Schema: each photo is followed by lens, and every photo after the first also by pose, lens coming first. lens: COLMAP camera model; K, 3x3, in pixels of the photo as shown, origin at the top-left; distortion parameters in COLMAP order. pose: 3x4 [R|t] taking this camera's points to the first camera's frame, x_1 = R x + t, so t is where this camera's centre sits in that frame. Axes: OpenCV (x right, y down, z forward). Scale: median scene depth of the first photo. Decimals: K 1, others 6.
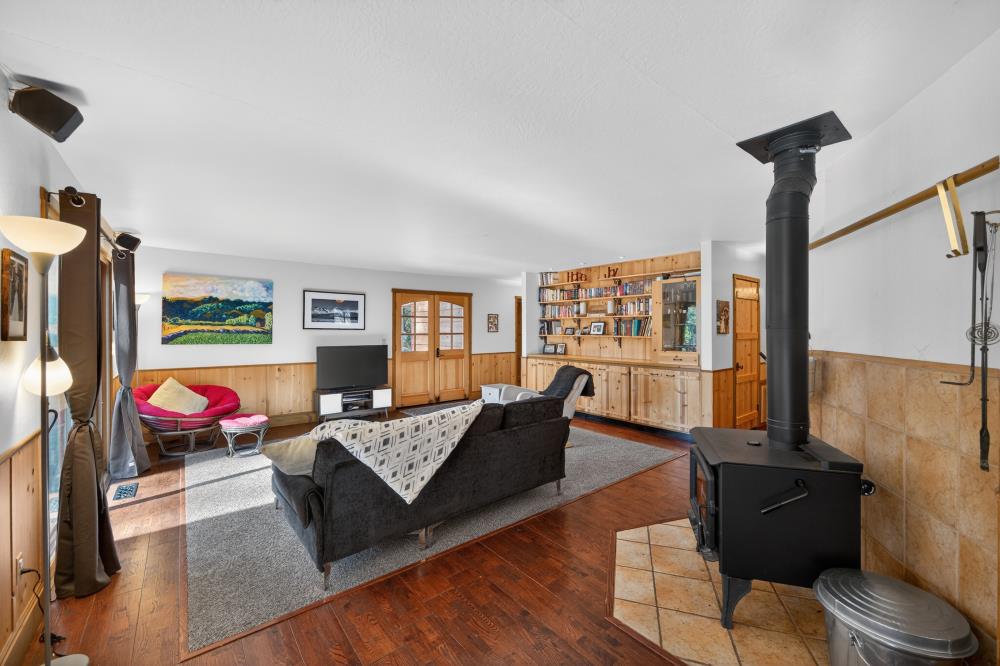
lens RADIAL K [[402.2, 0, 496.2], [0, 402.2, 330.3], [0, 0, 1]] dist [-0.003253, -0.000310]
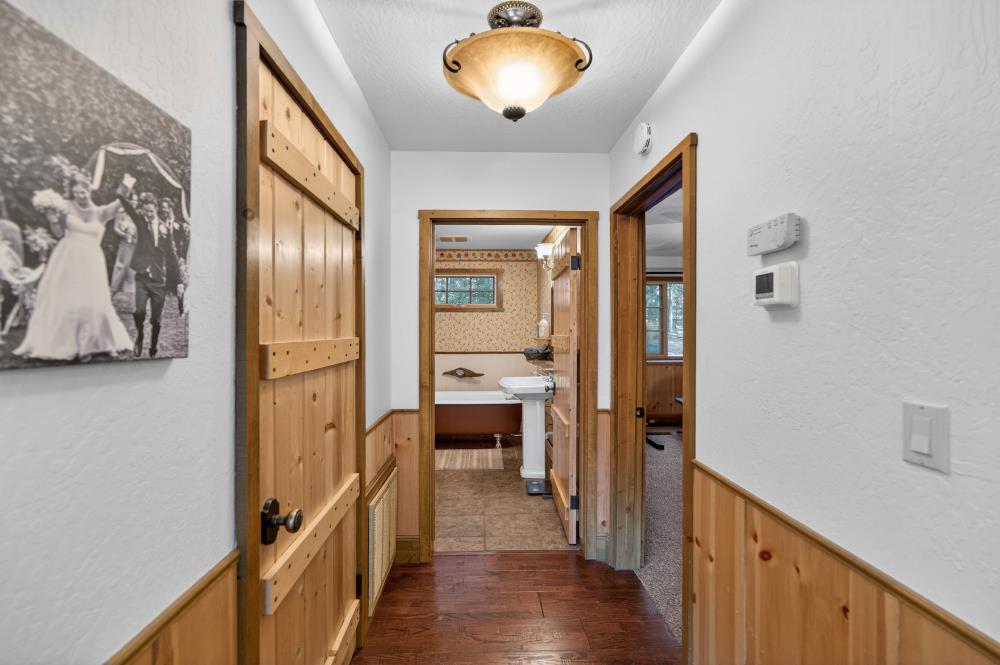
lens RADIAL K [[402.2, 0, 499.0], [0, 402.2, 329.3], [0, 0, 1]] dist [-0.003253, -0.000310]
pose [[0.596123, 0.001232, 0.802892, 0.427951], [0.003093, 0.999988, -0.003831, -0.000299], [-0.802887, 0.004767, 0.596112, 0.667502]]
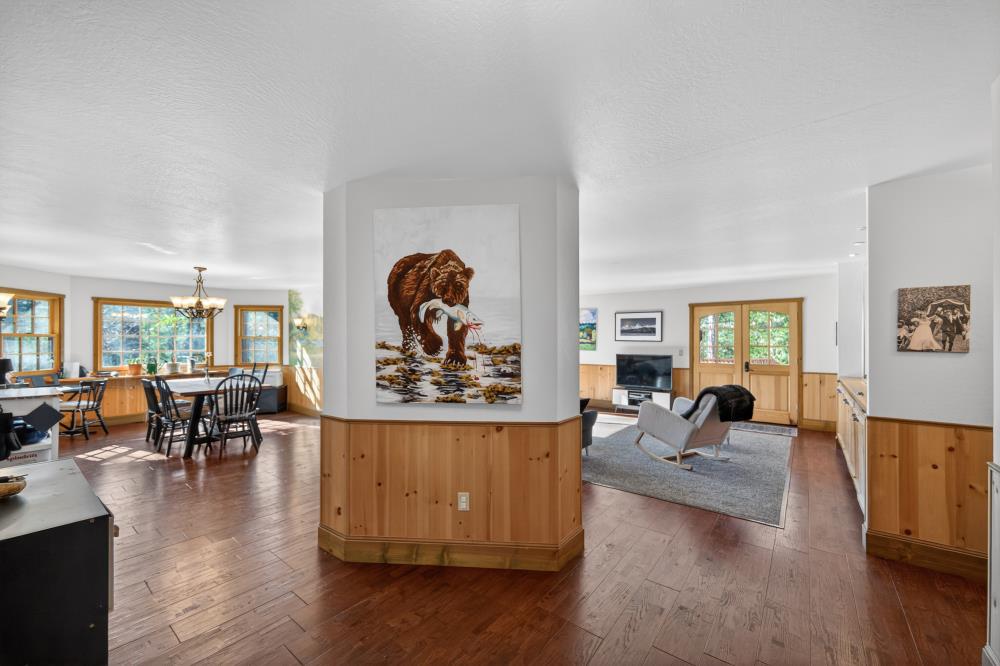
lens RADIAL K [[402.2, 0, 498.5], [0, 402.2, 332.9], [0, 0, 1]] dist [-0.003253, -0.000310]
pose [[0.233508, -0.017550, -0.972196, 0.738829], [-0.004152, 0.999810, -0.019045, -0.002836], [0.972346, 0.008484, 0.233391, 0.270993]]
